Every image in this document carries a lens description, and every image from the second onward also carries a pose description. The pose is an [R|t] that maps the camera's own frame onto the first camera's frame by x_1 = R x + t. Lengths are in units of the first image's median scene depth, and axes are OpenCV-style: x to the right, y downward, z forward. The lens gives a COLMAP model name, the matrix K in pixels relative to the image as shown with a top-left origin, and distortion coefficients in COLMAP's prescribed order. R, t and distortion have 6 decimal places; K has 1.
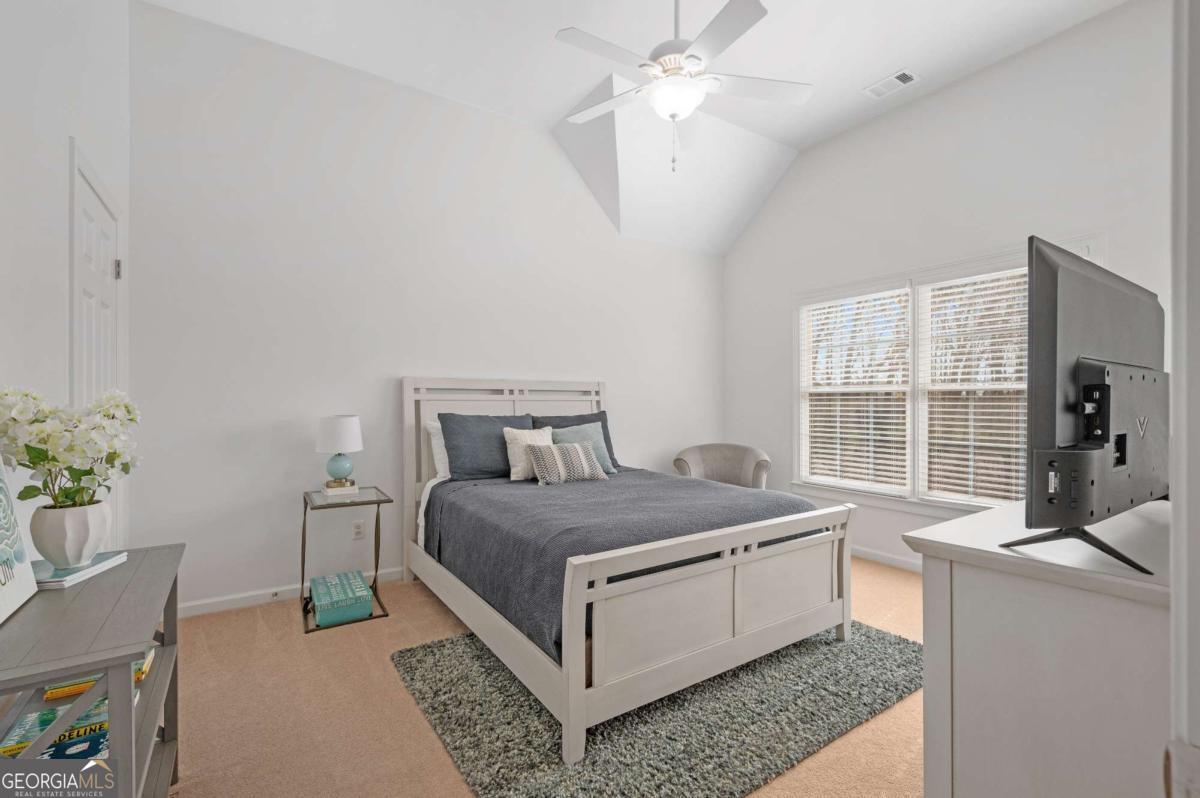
lens RADIAL K [[540.7, 0, 607.6], [0, 540.7, 397.2], [0, 0, 1]] dist [0.001488, 0.000143]
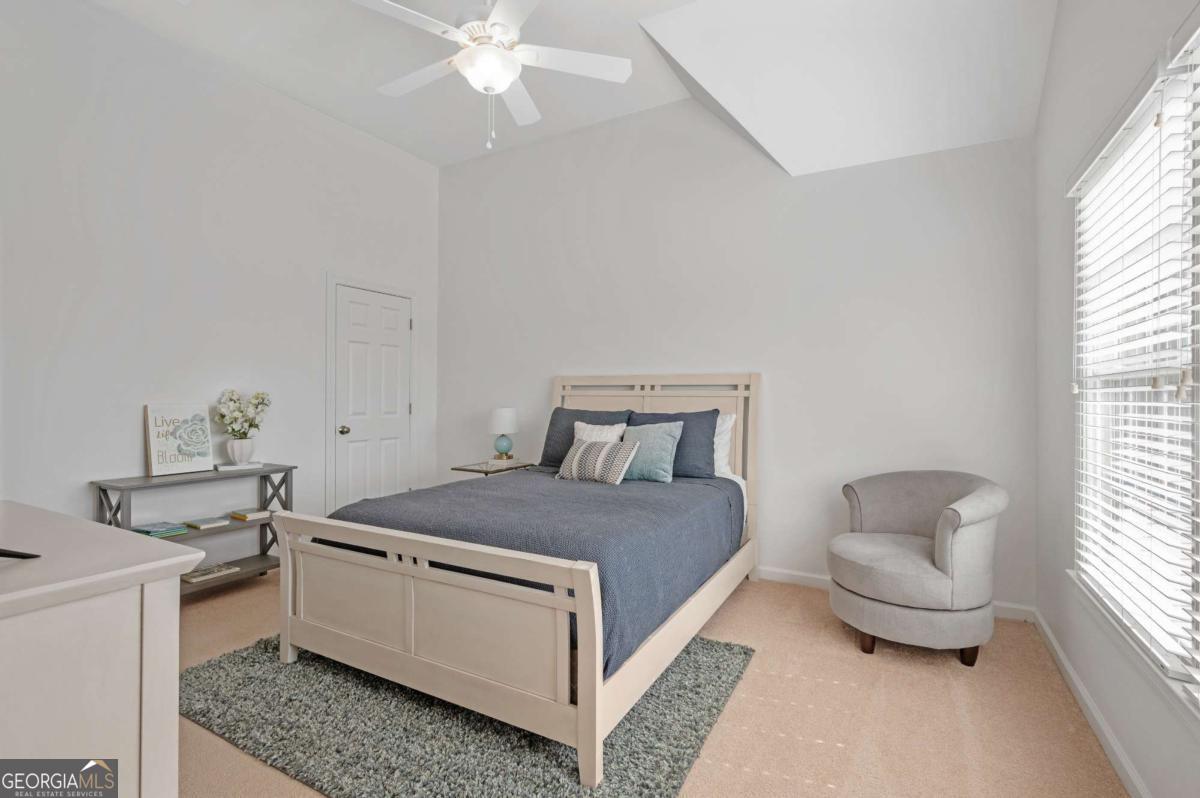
lens RADIAL K [[540.7, 0, 607.6], [0, 540.7, 397.2], [0, 0, 1]] dist [0.001488, 0.000143]
pose [[0.453756, 0.000967, -0.891125, 0.774782], [0.002329, 0.999995, 0.002272, 0.006130], [0.891123, -0.003107, 0.453752, 0.575049]]
